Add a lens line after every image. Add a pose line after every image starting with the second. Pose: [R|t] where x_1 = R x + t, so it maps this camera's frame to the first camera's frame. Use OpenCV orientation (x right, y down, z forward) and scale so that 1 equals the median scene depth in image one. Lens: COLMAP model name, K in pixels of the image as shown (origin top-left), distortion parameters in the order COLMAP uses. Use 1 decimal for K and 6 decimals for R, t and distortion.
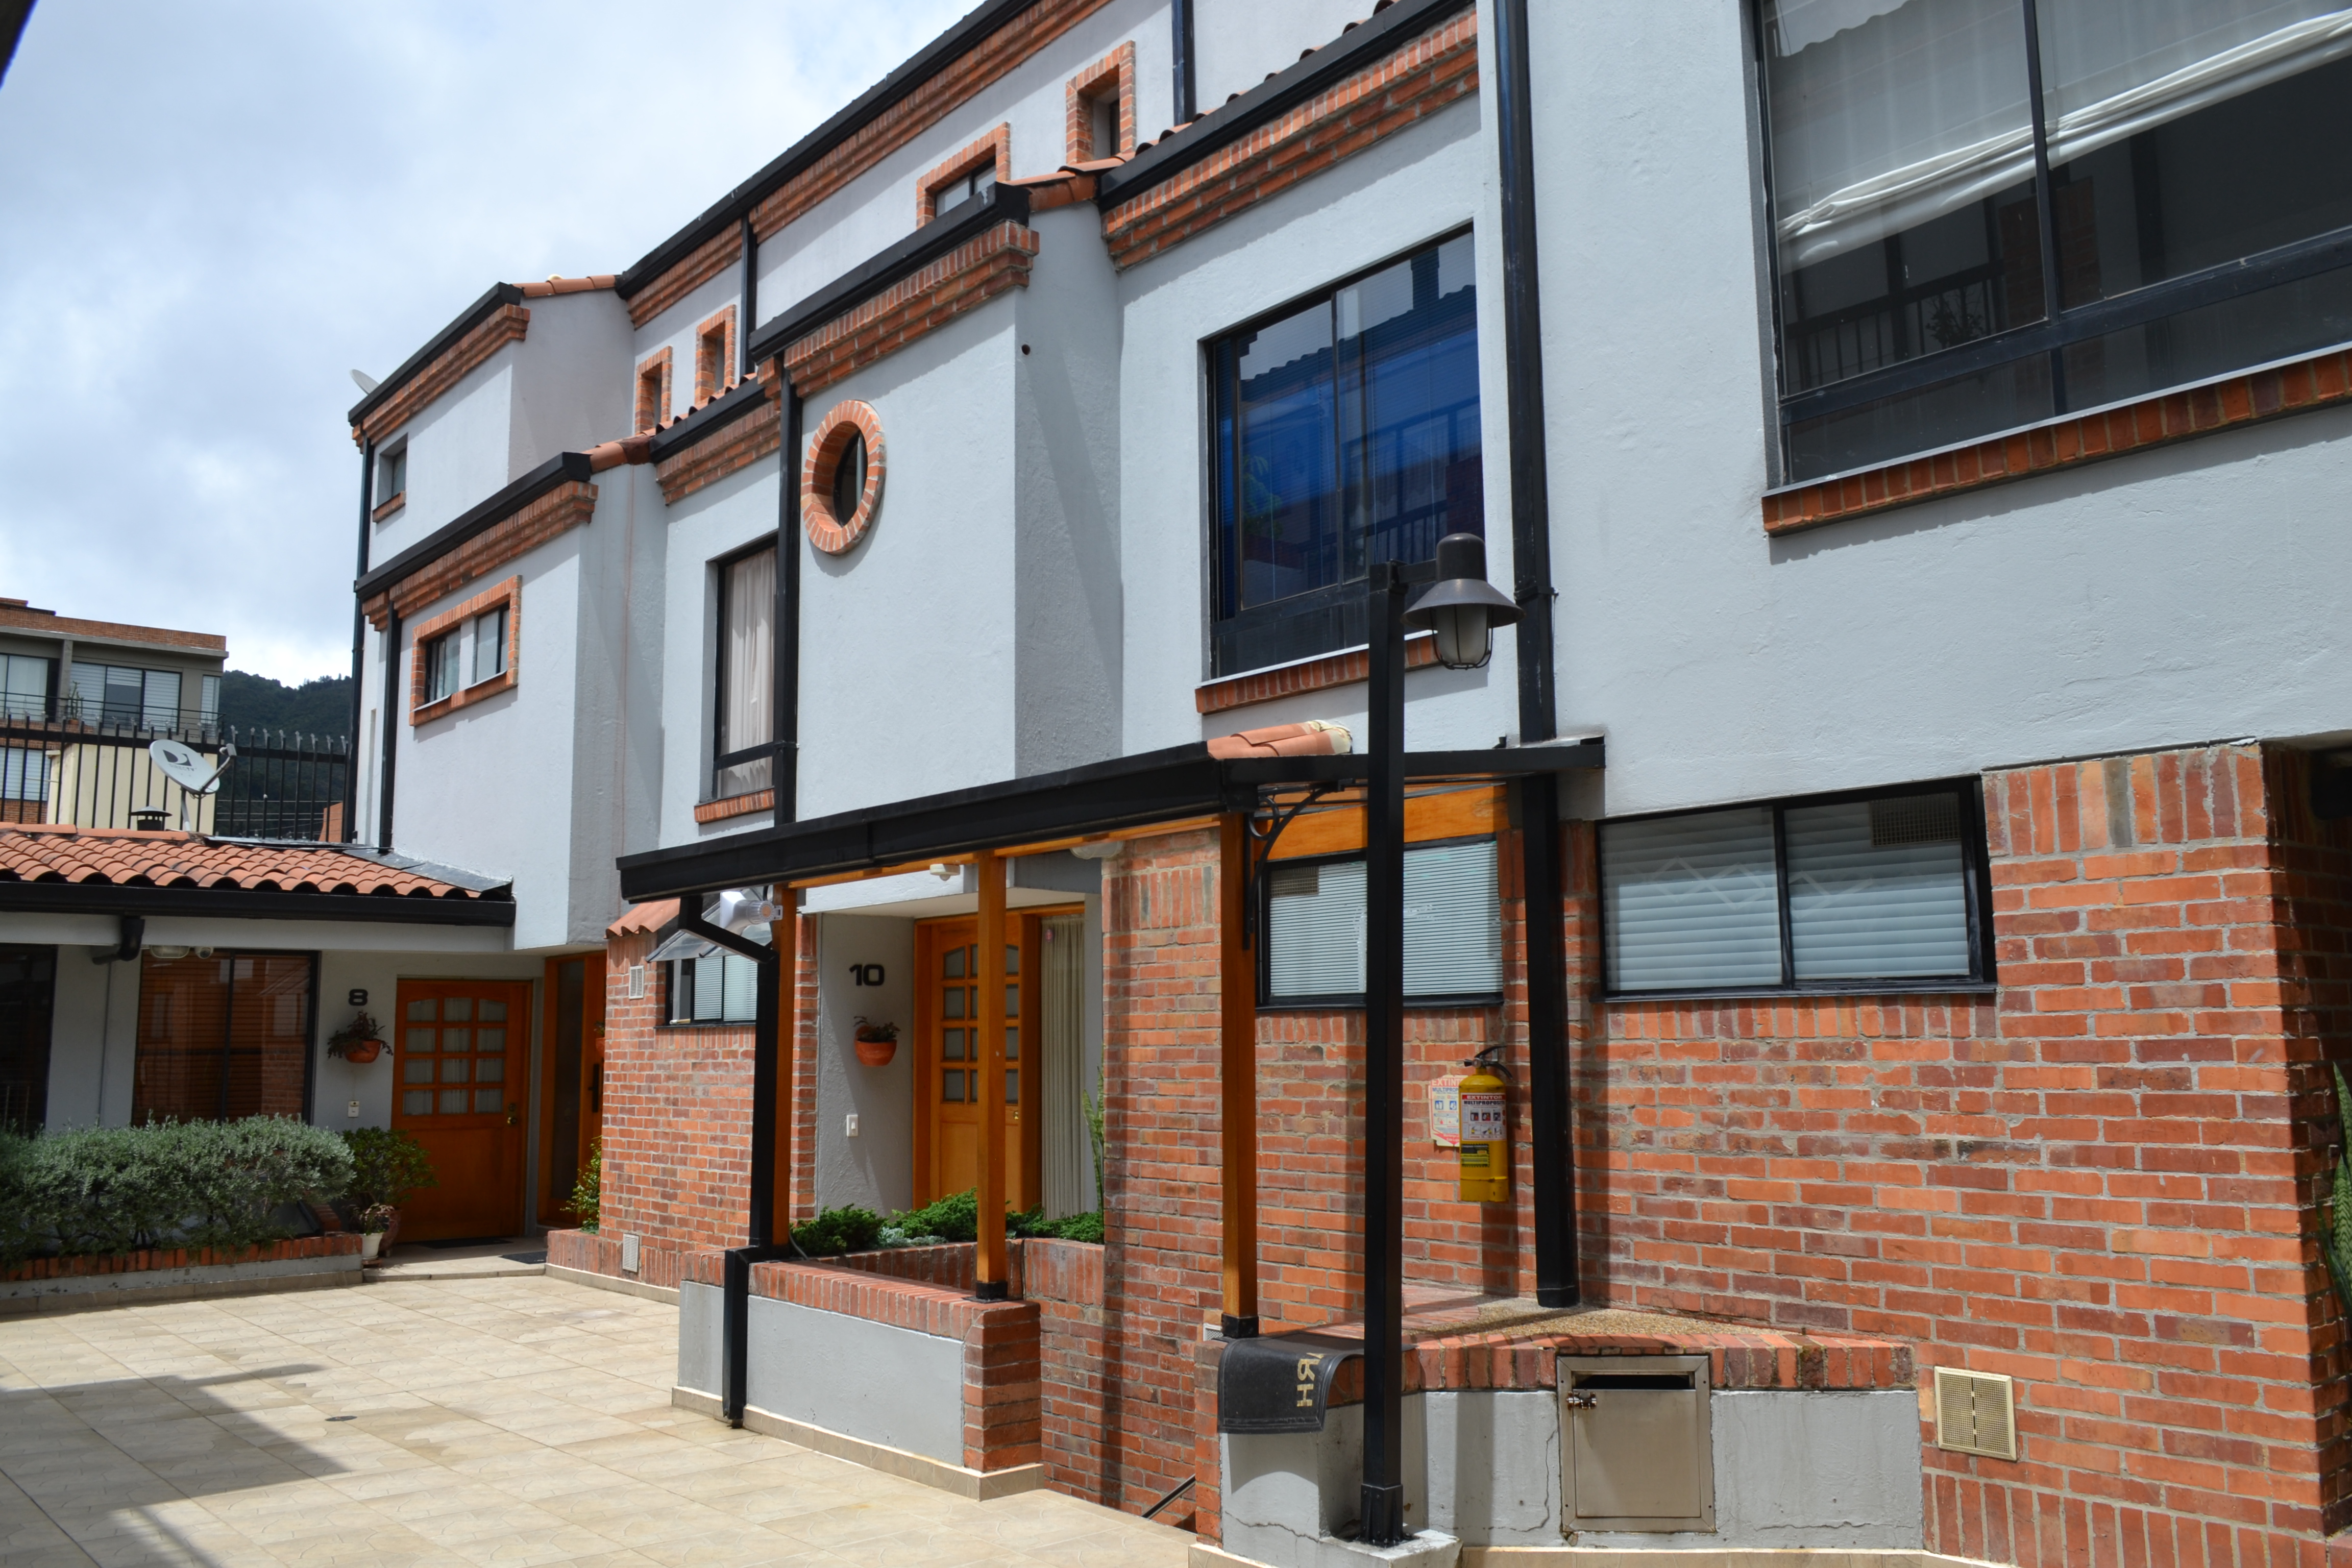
lens RADIAL K [[1863.8, 0, 1174.8], [0, 1863.8, 789.0], [0, 0, 1]] dist [-0.010855, 0.010082]
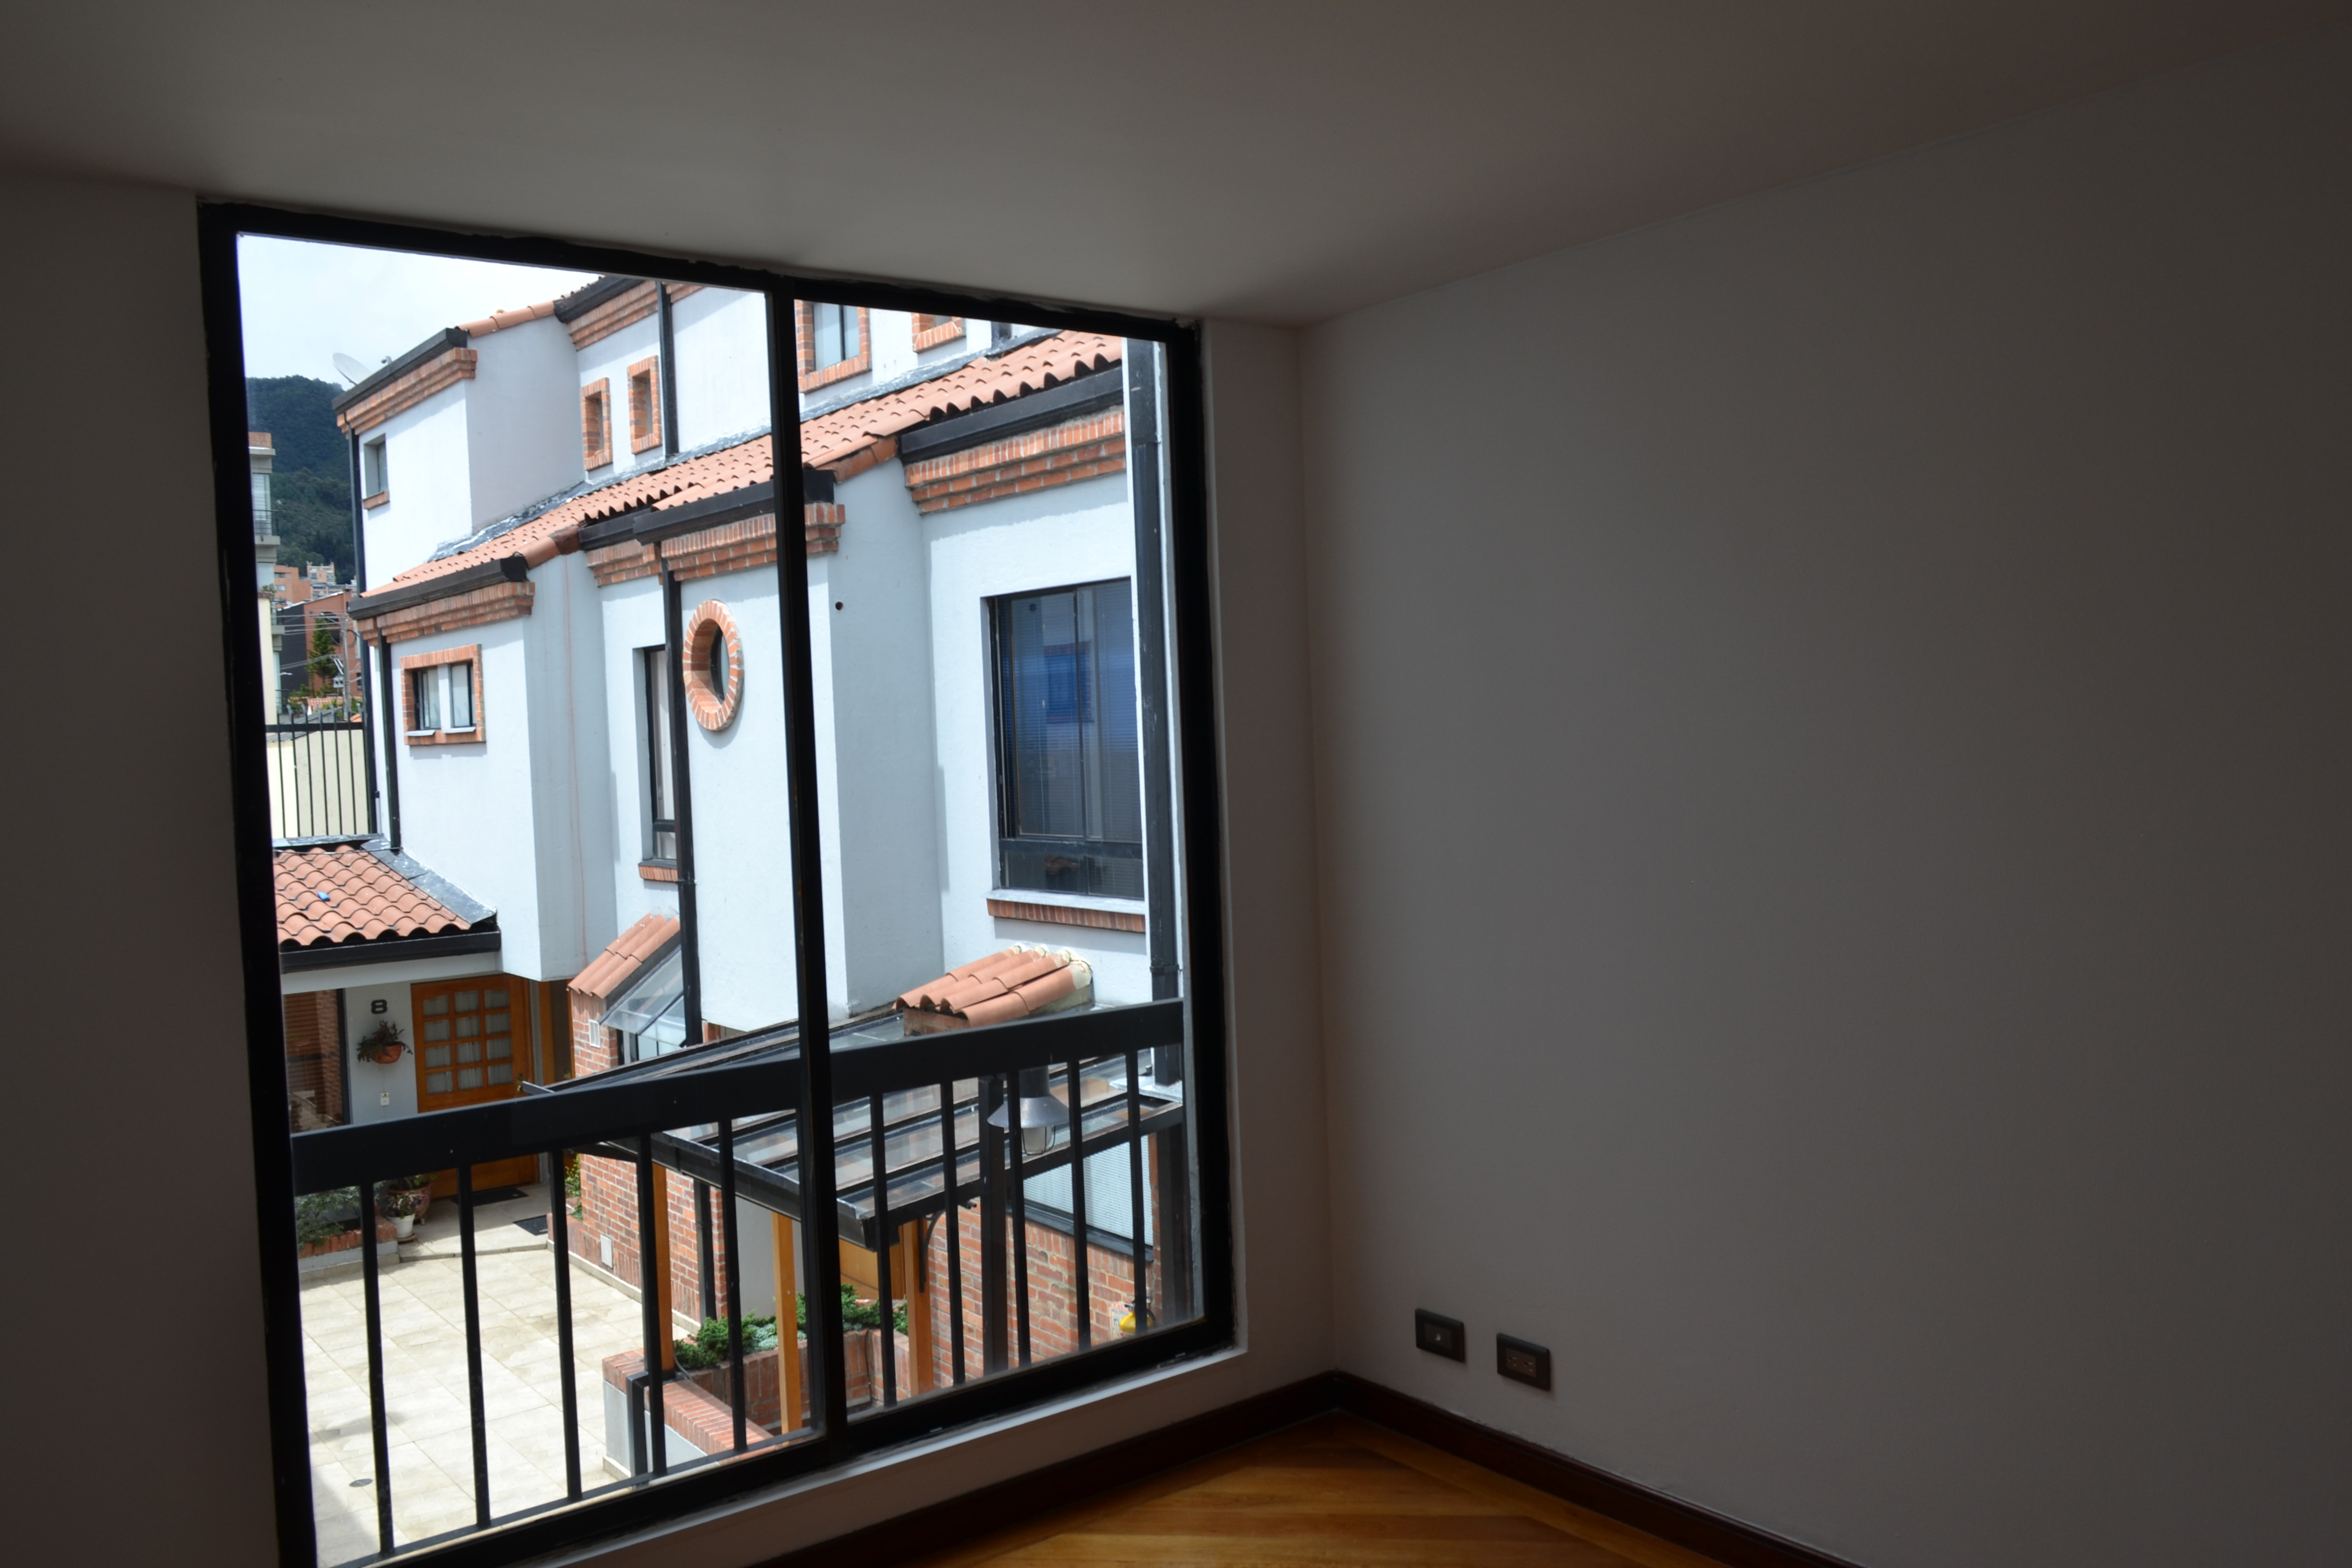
lens RADIAL K [[1863.8, 0, 1177.1], [0, 1863.8, 778.1], [0, 0, 1]] dist [-0.010855, 0.010082]
pose [[0.998765, -0.027801, -0.041178, 0.123985], [0.034410, 0.984901, 0.169662, -0.218914], [0.035840, -0.170870, 0.984642, -0.126839]]
